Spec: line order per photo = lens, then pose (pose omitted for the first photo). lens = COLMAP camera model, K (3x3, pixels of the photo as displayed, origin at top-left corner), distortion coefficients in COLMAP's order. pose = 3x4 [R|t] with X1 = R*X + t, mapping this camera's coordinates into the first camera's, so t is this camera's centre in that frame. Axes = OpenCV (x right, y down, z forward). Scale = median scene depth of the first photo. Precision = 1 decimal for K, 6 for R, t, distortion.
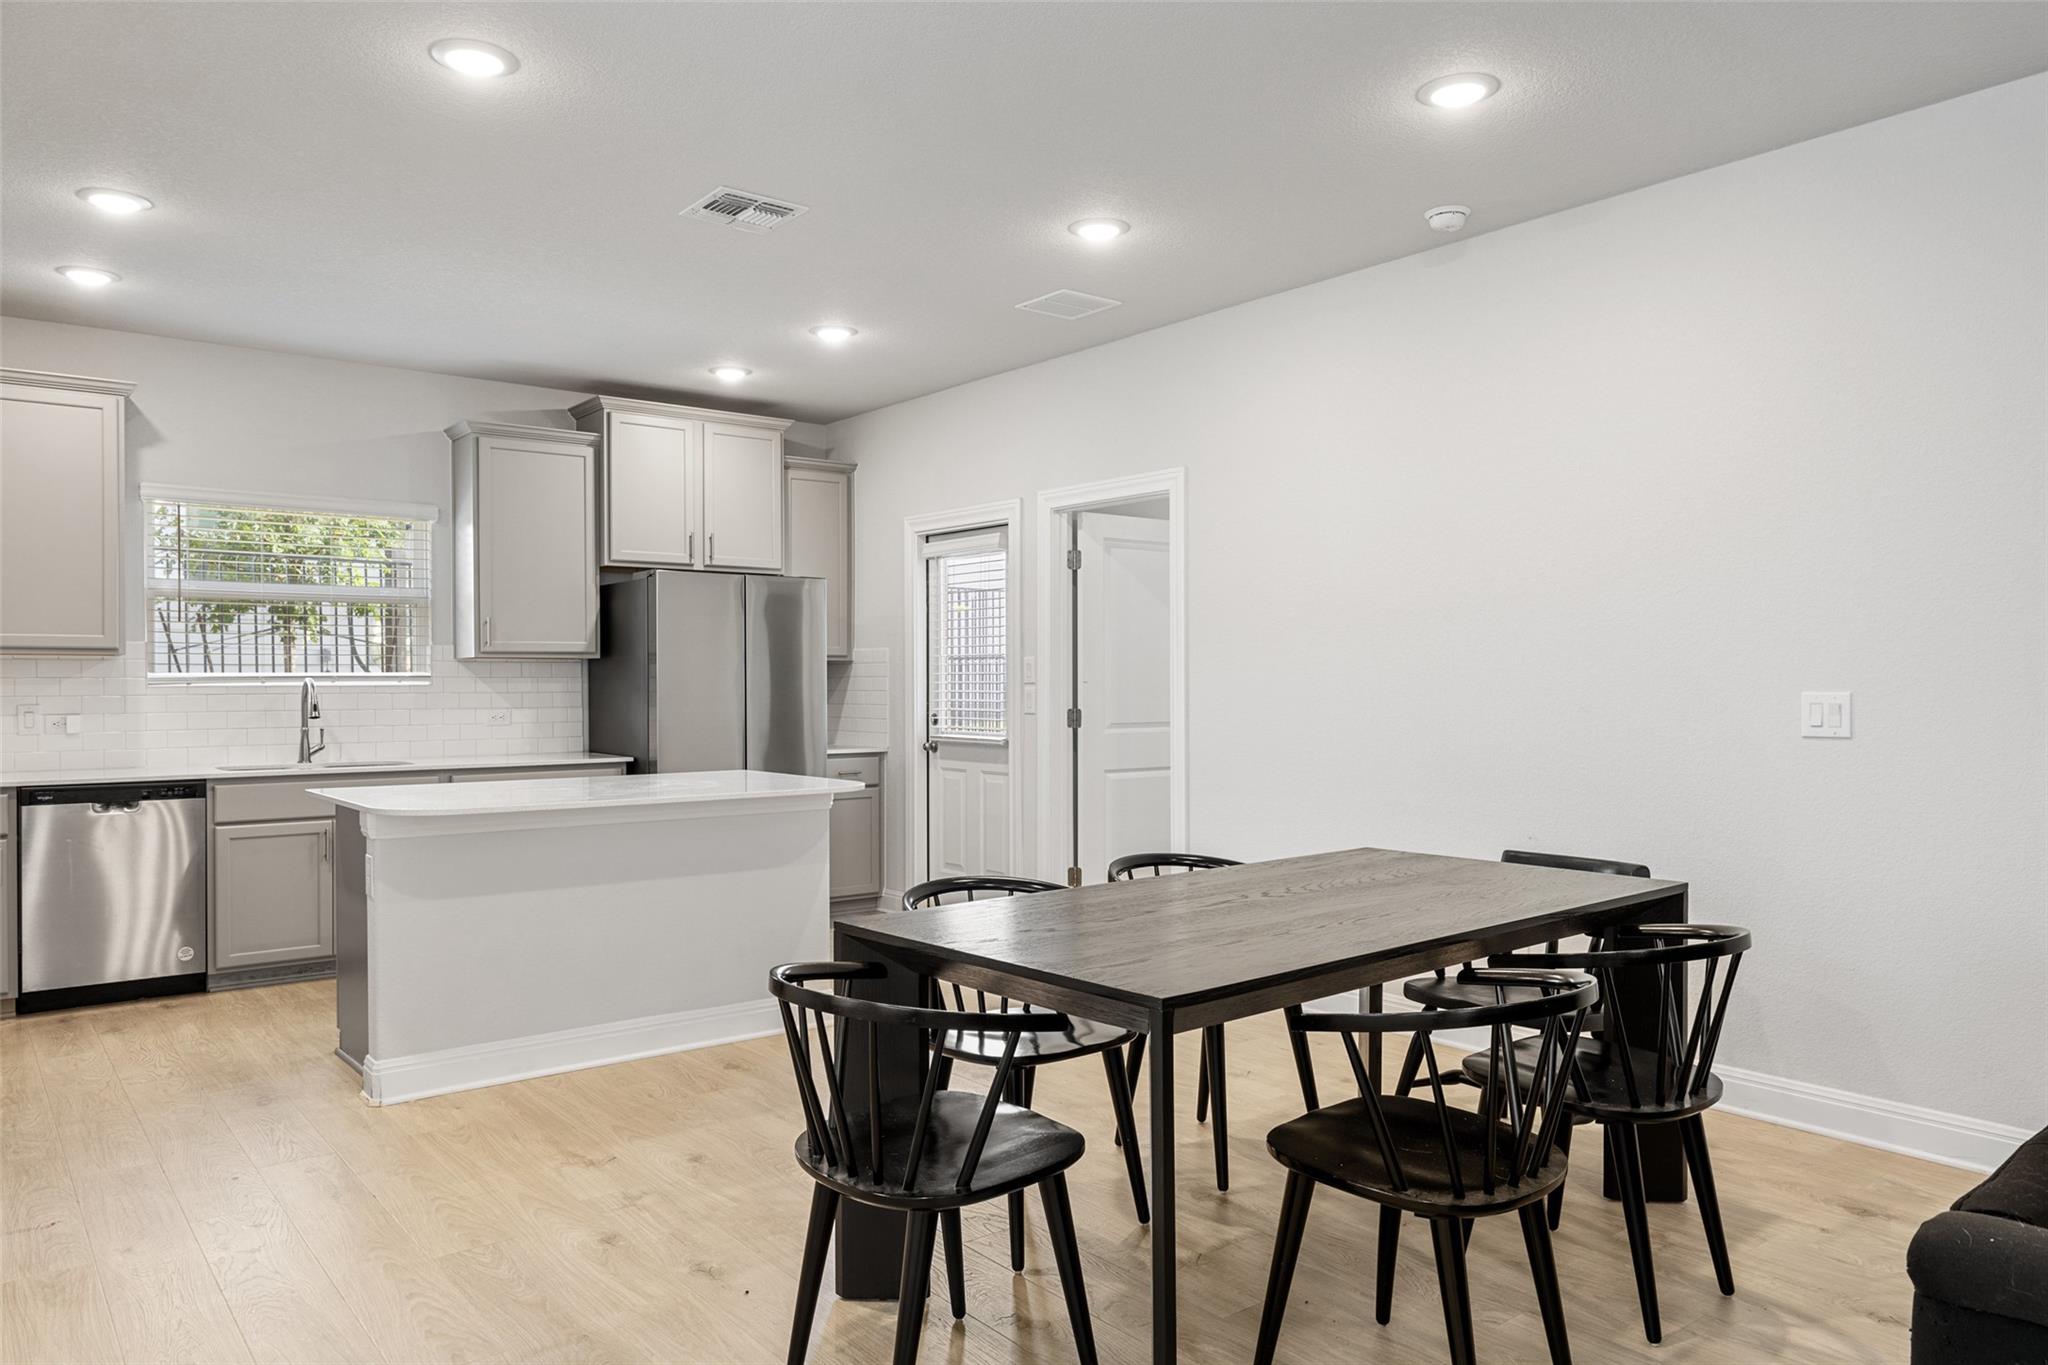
lens RADIAL K [[1385.9, 0, 1024.0], [0, 1385.9, 682.5], [0, 0, 1]] dist [-0.002525, 0.001037]
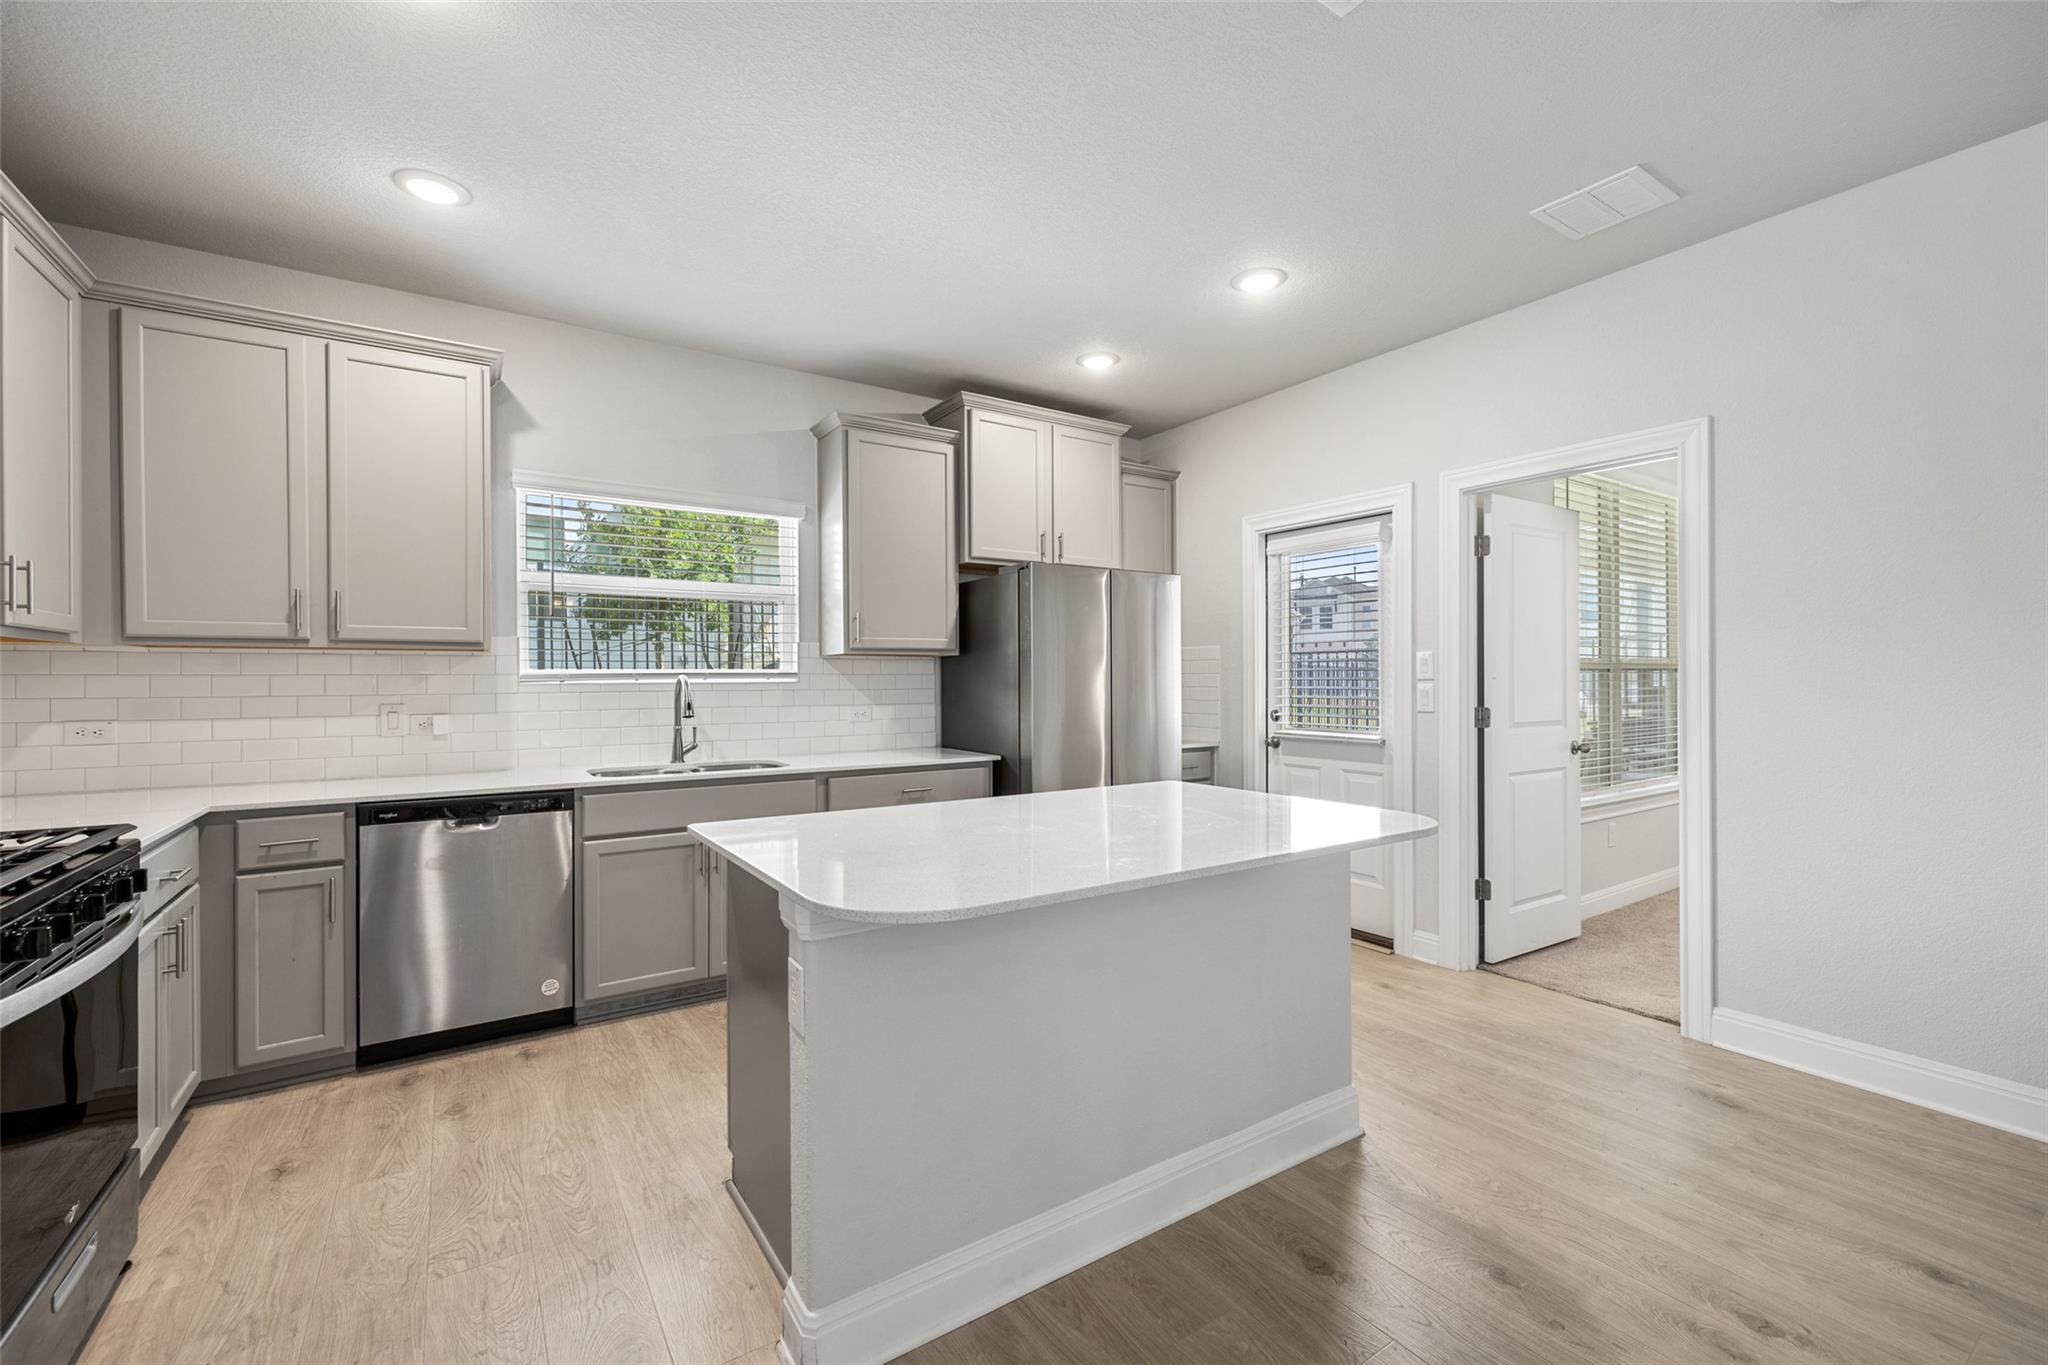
lens RADIAL K [[866.5, 0, 1027.8], [0, 866.5, 674.6], [0, 0, 1]] dist [0.000614, 0.000159]
pose [[0.996487, -0.000087, -0.083750, -0.212121], [-0.000122, 0.999997, -0.002490, -0.001903], [0.083750, 0.002492, 0.996484, 0.393361]]
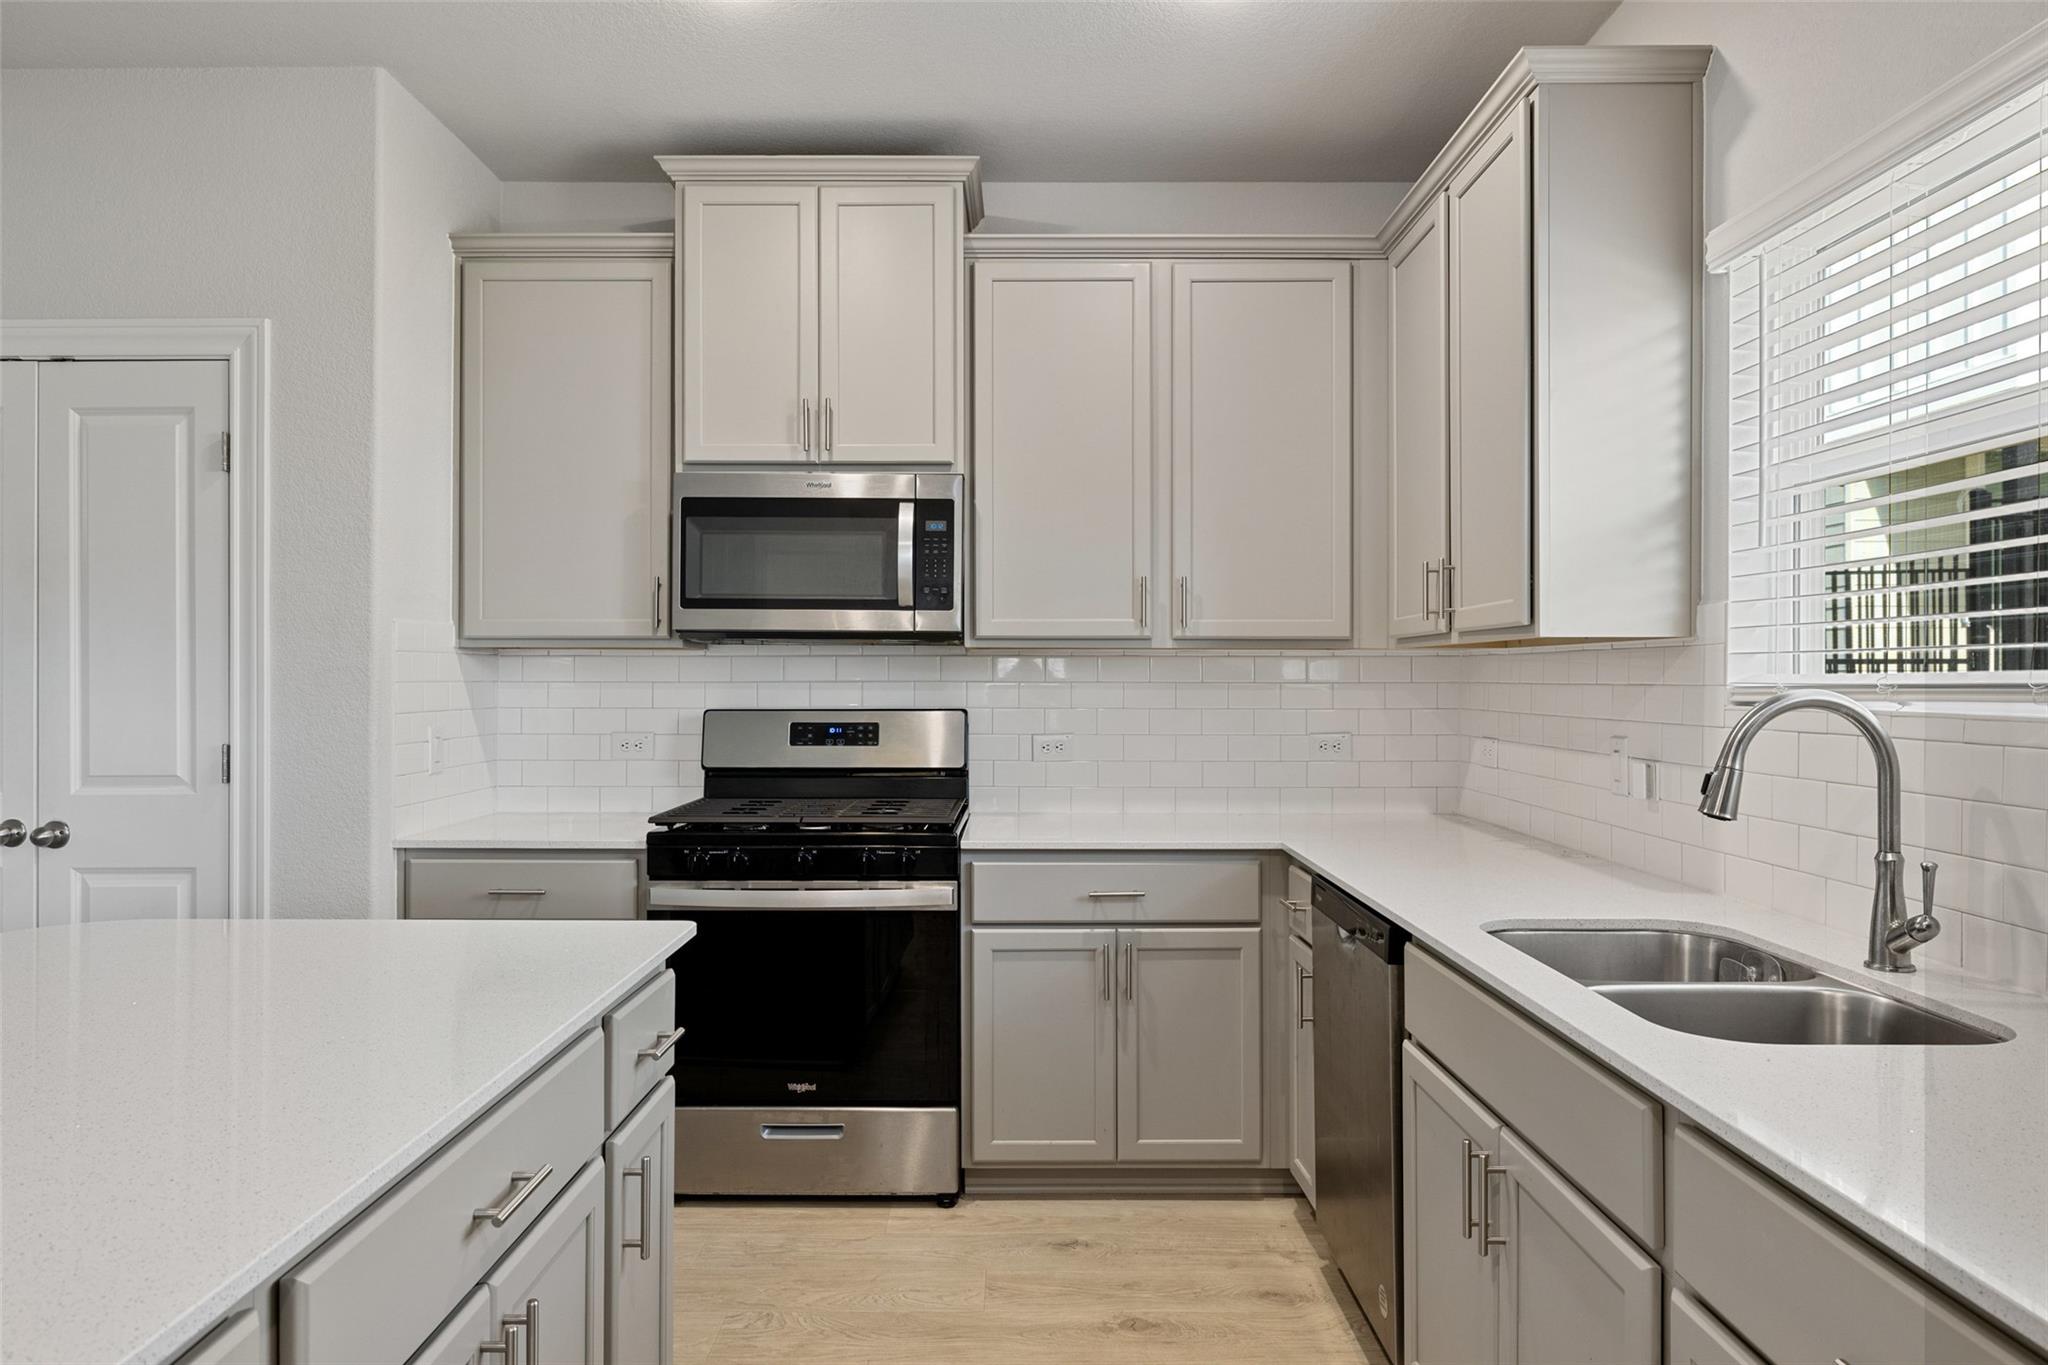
lens RADIAL K [[1308.9, 0, 1024.0], [0, 1308.9, 682.5], [0, 0, 1]] dist [-0.003859, -0.000842]
pose [[-0.618381, -0.003054, -0.785873, -0.167001], [-0.005799, 0.999983, 0.000677, -0.002679], [0.785857, 0.004976, -0.618388, 0.971474]]
